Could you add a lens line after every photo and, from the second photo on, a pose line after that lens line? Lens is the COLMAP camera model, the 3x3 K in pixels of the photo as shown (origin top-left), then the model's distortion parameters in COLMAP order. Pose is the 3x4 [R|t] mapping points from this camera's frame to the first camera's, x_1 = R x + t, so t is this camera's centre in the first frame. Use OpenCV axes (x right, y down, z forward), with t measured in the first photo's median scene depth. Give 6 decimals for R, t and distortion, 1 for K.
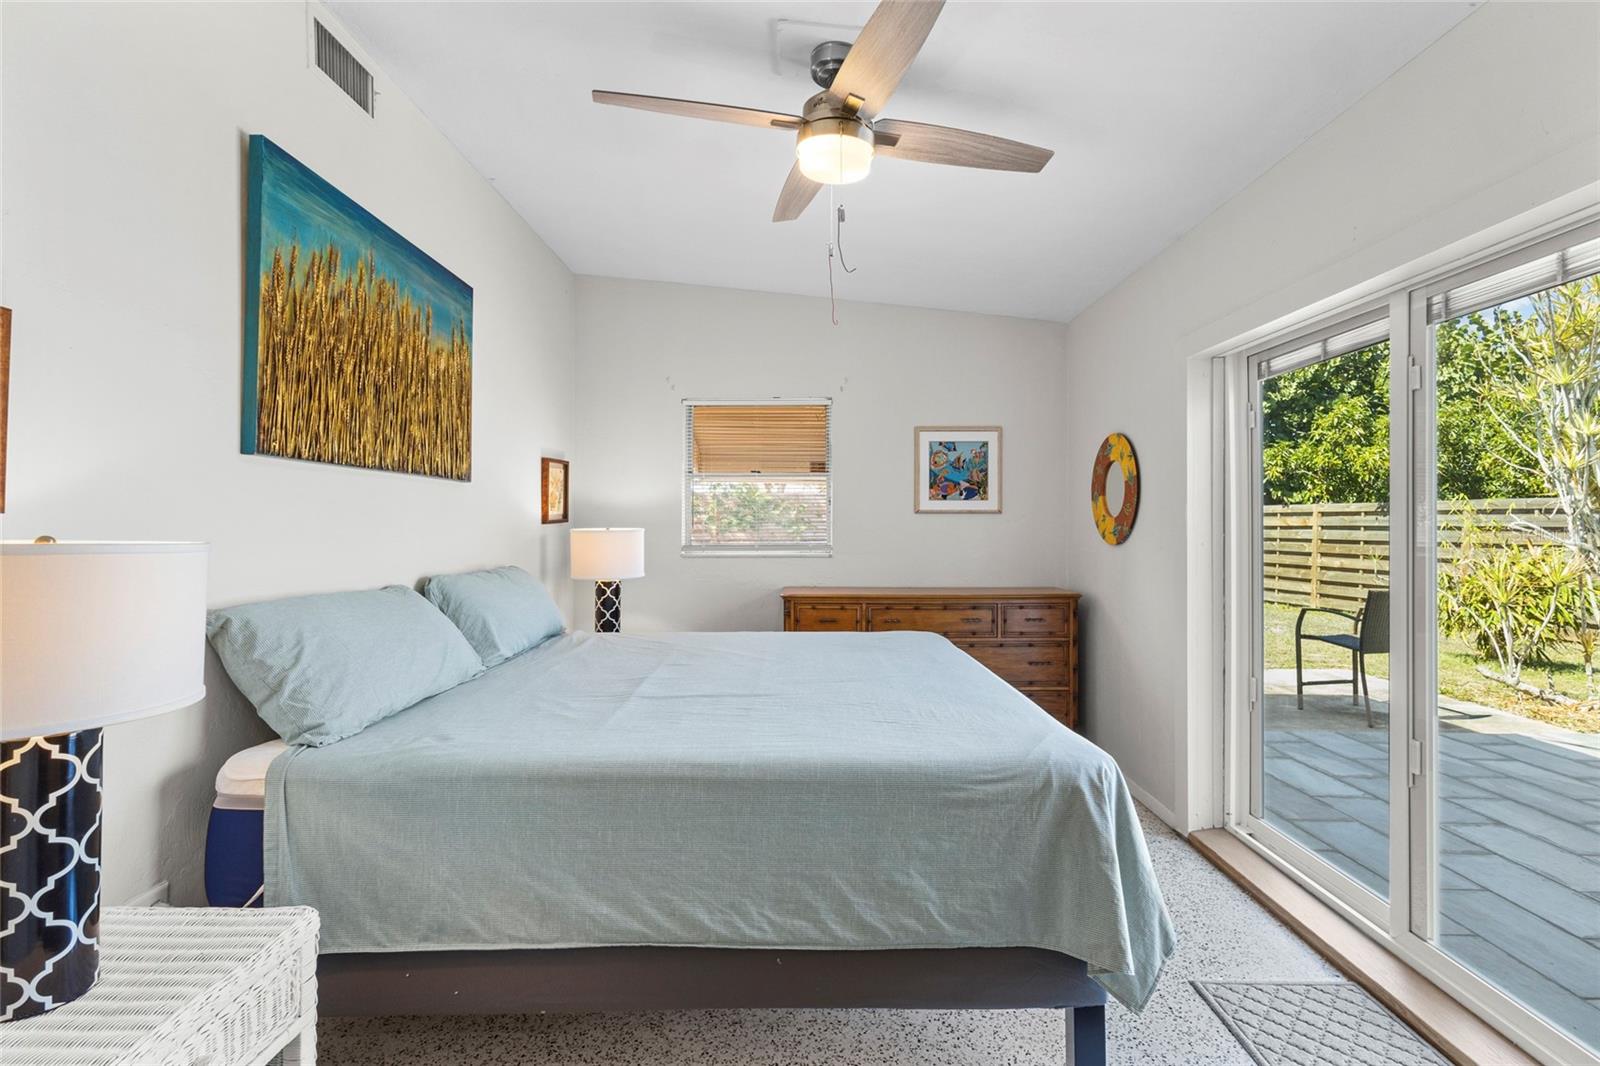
lens RADIAL K [[750.3, 0, 797.4], [0, 750.3, 523.4], [0, 0, 1]] dist [0.001597, 0.000391]
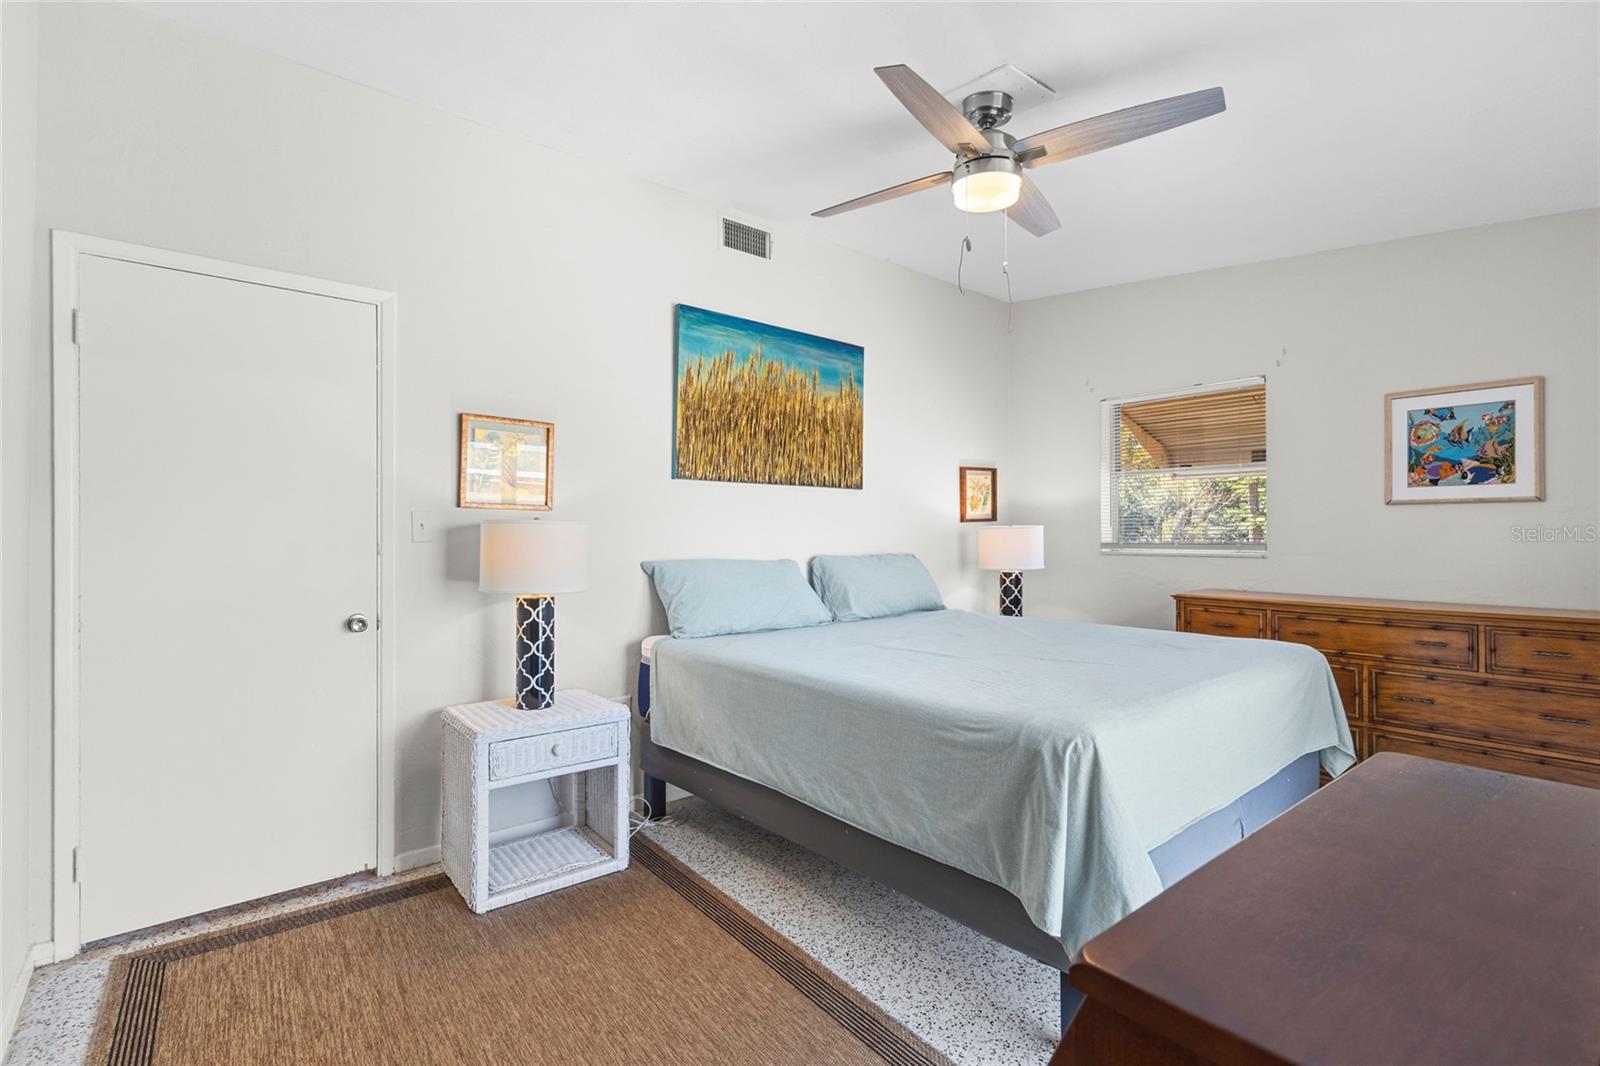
lens RADIAL K [[742.9, 0, 791.6], [0, 742.9, 531.0], [0, 0, 1]] dist [-0.003629, 0.010198]
pose [[0.641386, -0.002372, -0.767215, 0.627239], [-0.000940, 0.999992, -0.003877, 0.030932], [0.767218, 0.003207, 0.641379, 0.042987]]
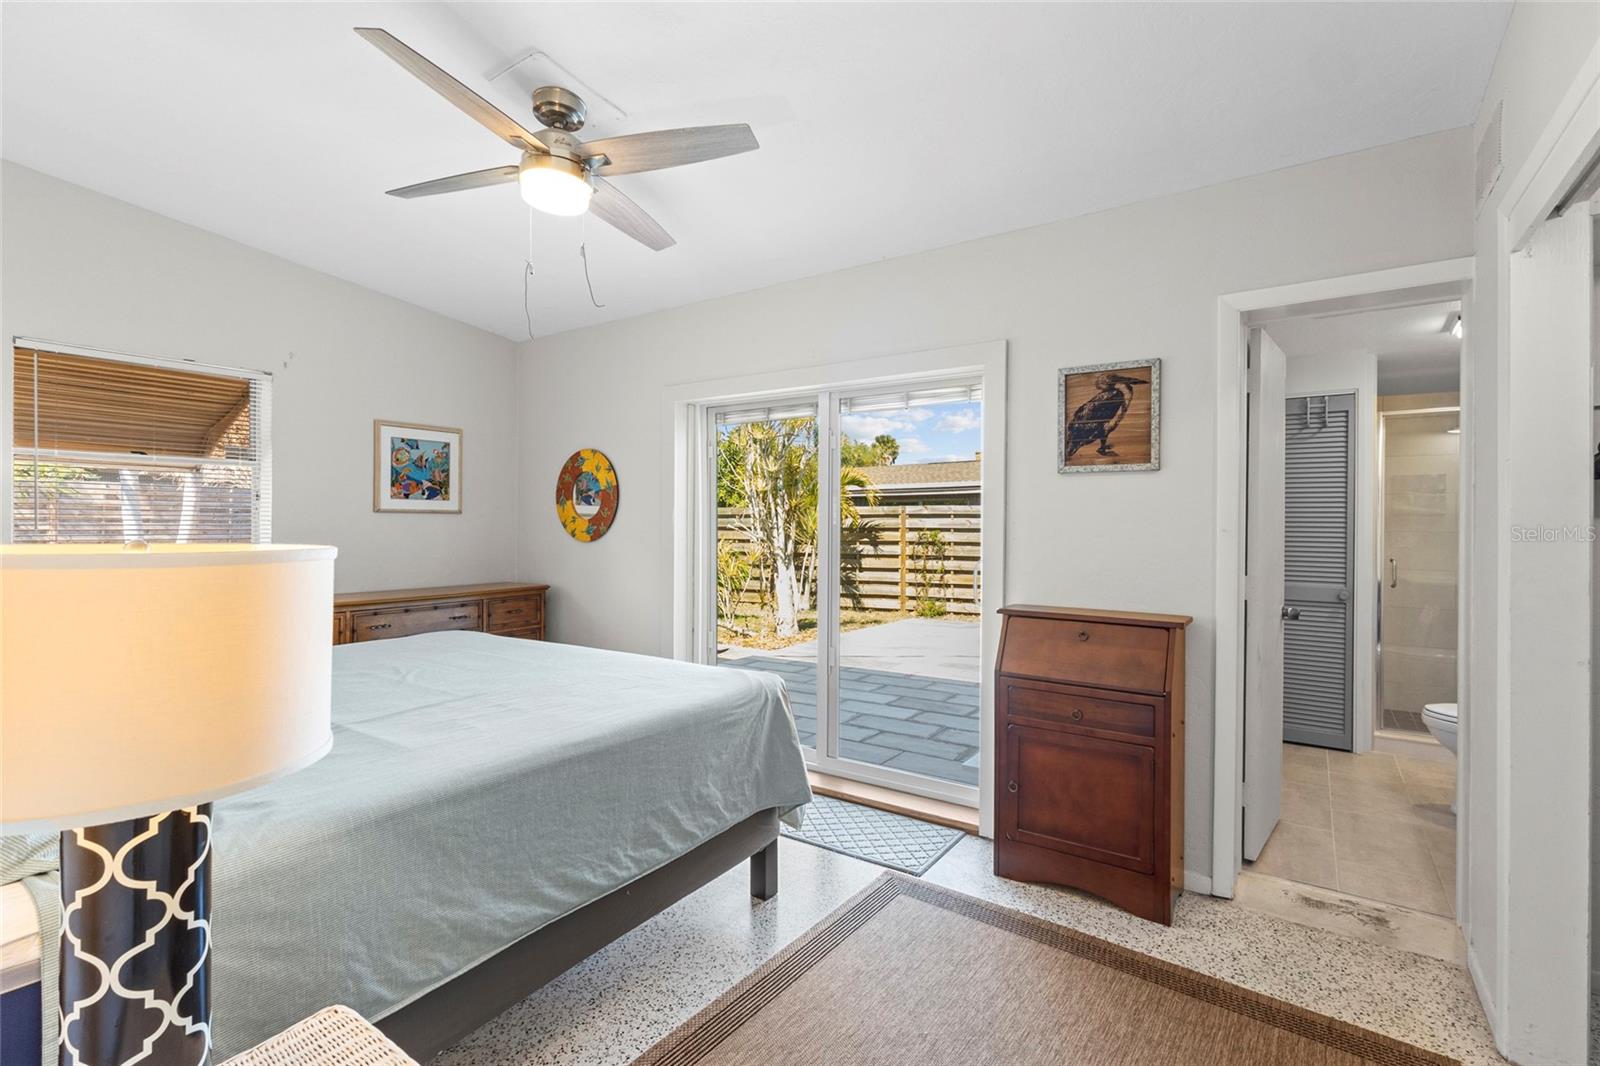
lens RADIAL K [[745.3, 0, 797.0], [0, 745.3, 524.5], [0, 0, 1]] dist [0.002592, 0.000270]
pose [[0.553563, 0.001346, 0.832806, -0.574212], [-0.003336, 0.999994, 0.000601, -0.000882], [-0.832801, -0.003111, 0.553564, 0.085163]]
